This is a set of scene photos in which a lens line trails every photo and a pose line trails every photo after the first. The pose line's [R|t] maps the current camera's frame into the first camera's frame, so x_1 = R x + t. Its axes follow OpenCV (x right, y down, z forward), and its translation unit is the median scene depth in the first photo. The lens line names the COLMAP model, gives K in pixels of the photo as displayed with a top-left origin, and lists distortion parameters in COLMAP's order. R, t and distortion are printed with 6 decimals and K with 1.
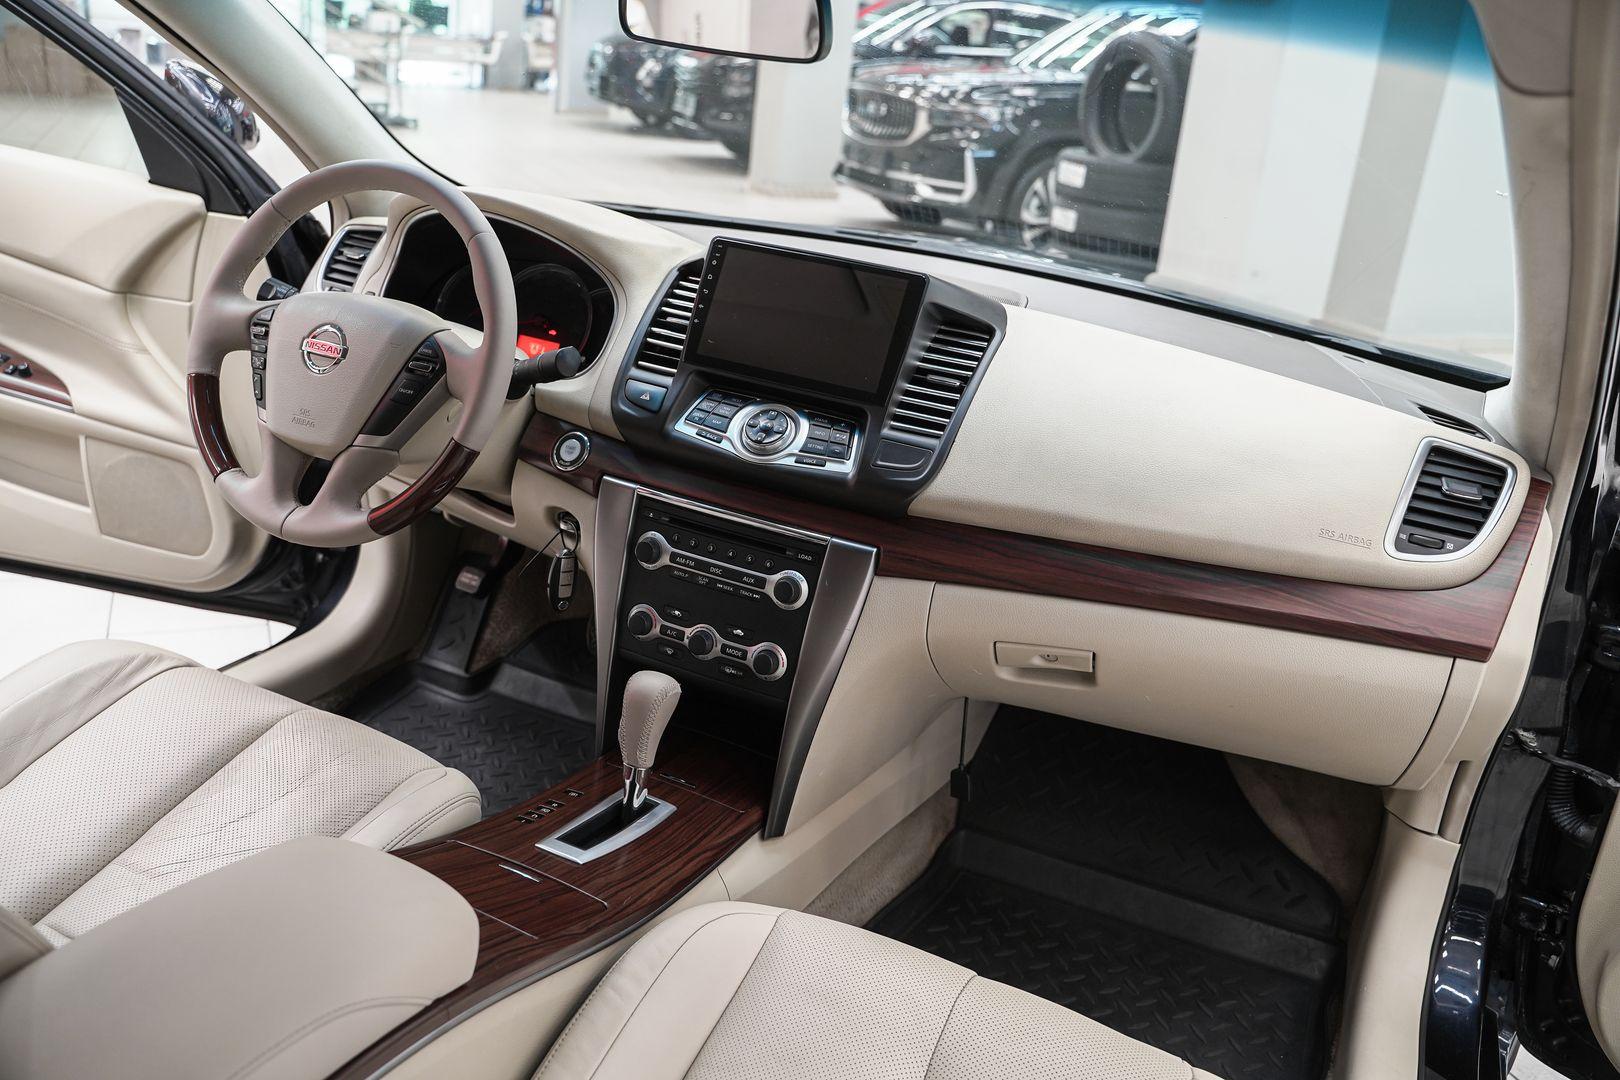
lens RADIAL K [[1315.5, 0, 805.9], [0, 1315.5, 534.7], [0, 0, 1]] dist [-0.118461, 0.091639]
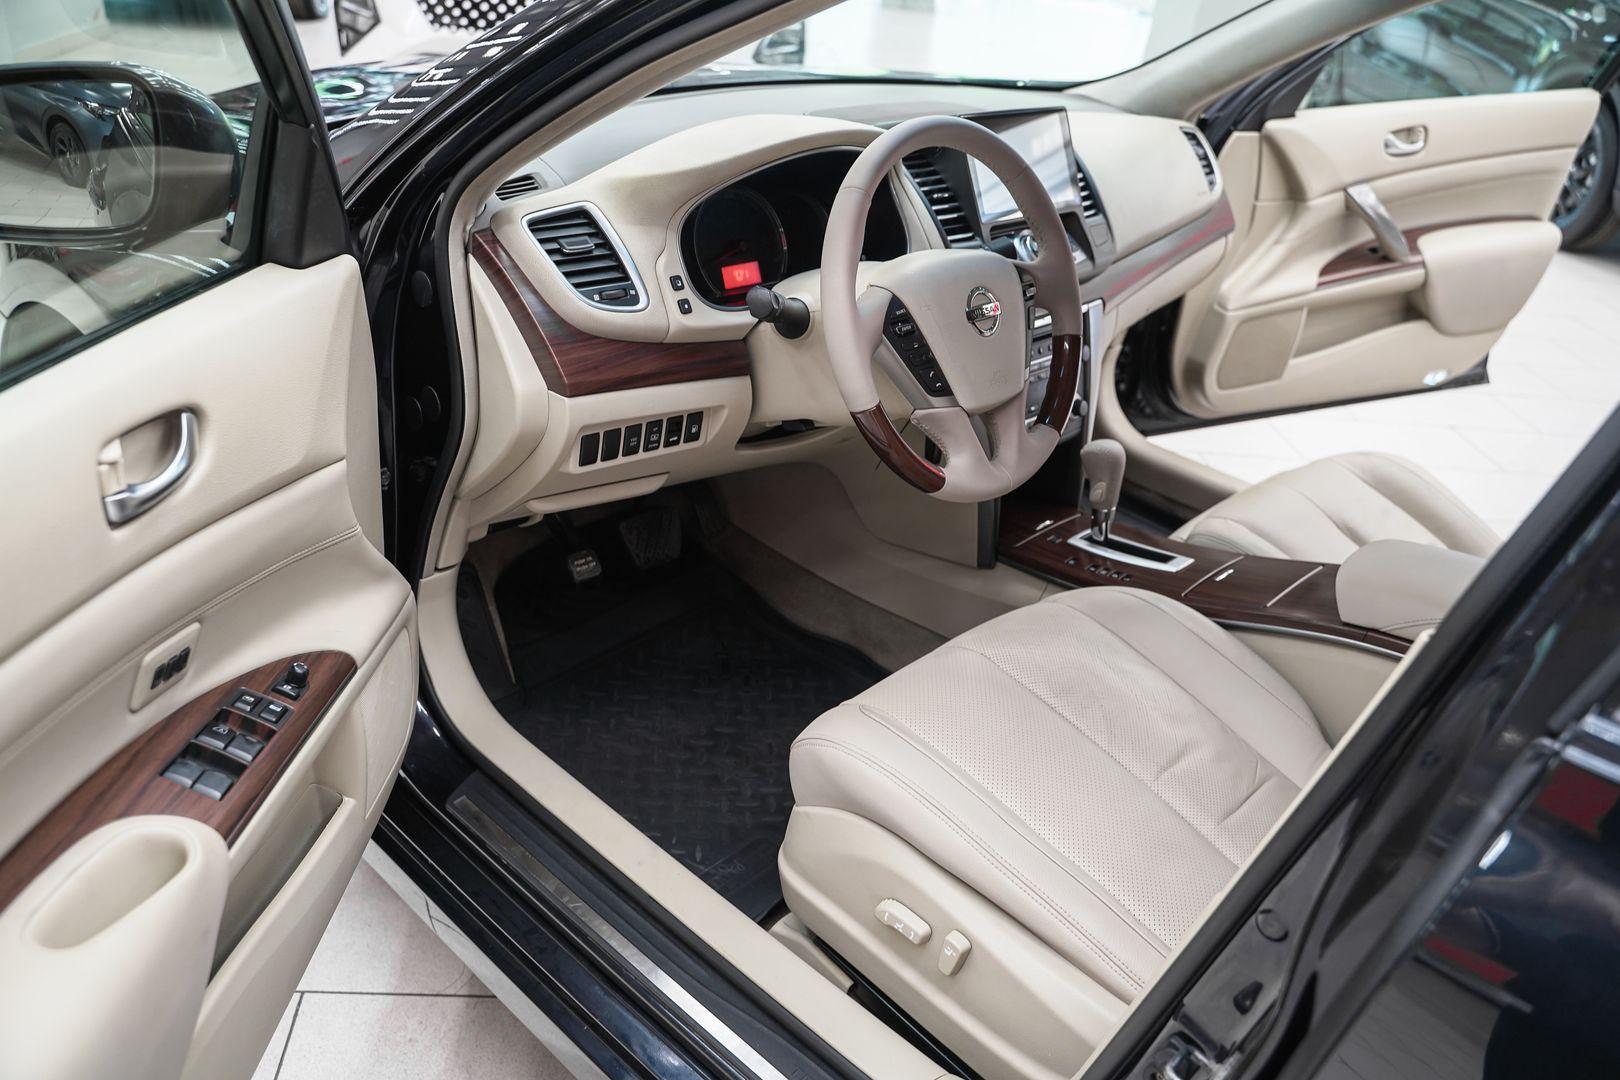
lens RADIAL K [[1315.5, 0, 805.9], [0, 1315.5, 534.7], [0, 0, 1]] dist [-0.118461, 0.091639]
pose [[0.328448, -0.503441, 0.799168, -1.234777], [0.286457, 0.859352, 0.423624, -0.434001], [-0.900036, 0.089789, 0.426467, 0.637604]]
